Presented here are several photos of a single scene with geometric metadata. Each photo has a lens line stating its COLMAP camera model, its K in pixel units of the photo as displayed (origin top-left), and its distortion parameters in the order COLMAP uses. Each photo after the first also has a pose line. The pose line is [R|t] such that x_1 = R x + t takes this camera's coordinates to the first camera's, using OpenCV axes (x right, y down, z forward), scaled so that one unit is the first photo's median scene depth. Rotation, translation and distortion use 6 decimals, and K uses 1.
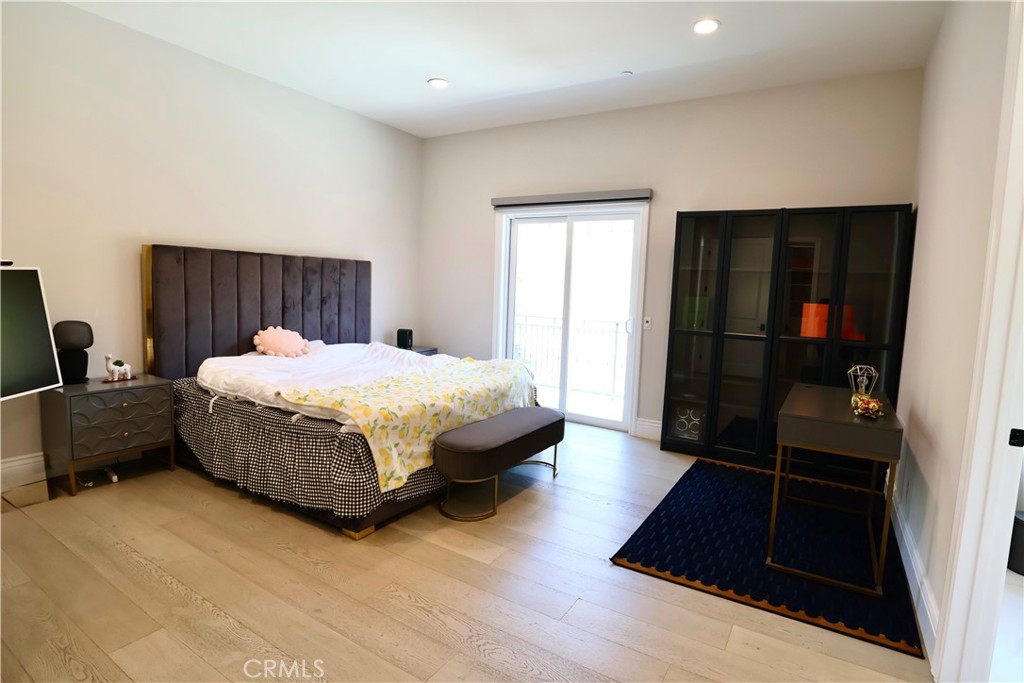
lens RADIAL K [[519.5, 0, 515.5], [0, 519.5, 338.6], [0, 0, 1]] dist [-0.054964, 0.017273]
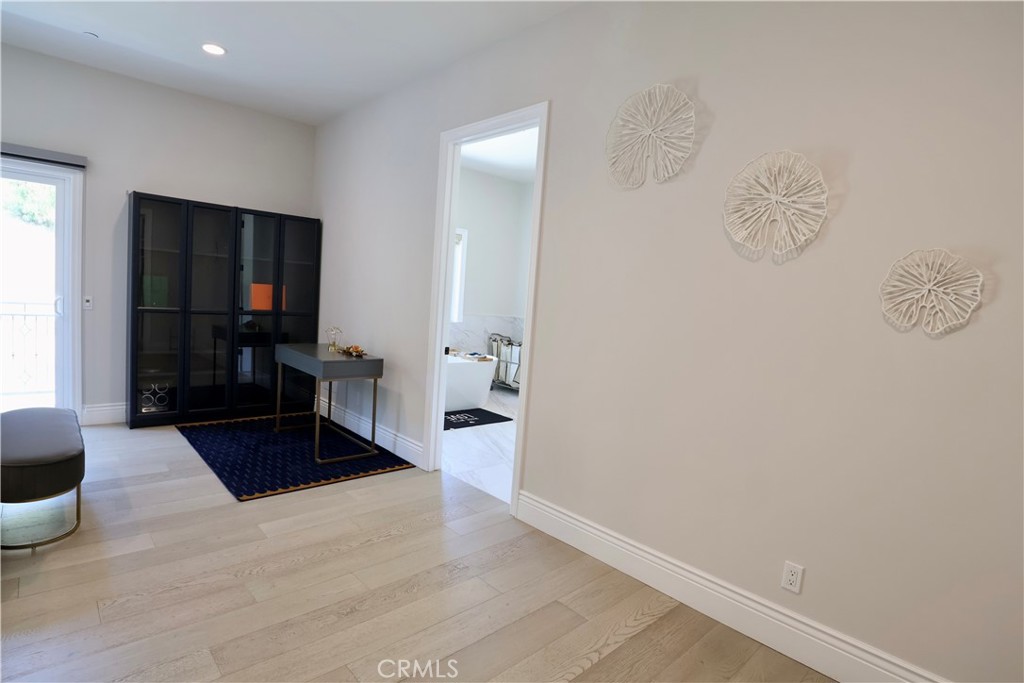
lens RADIAL K [[519.5, 0, 515.5], [0, 519.5, 338.6], [0, 0, 1]] dist [-0.054964, 0.017273]
pose [[0.254290, -0.094564, 0.962494, -0.537800], [0.033631, 0.995471, 0.088918, -0.024681], [-0.966543, 0.009758, 0.256318, 0.033423]]
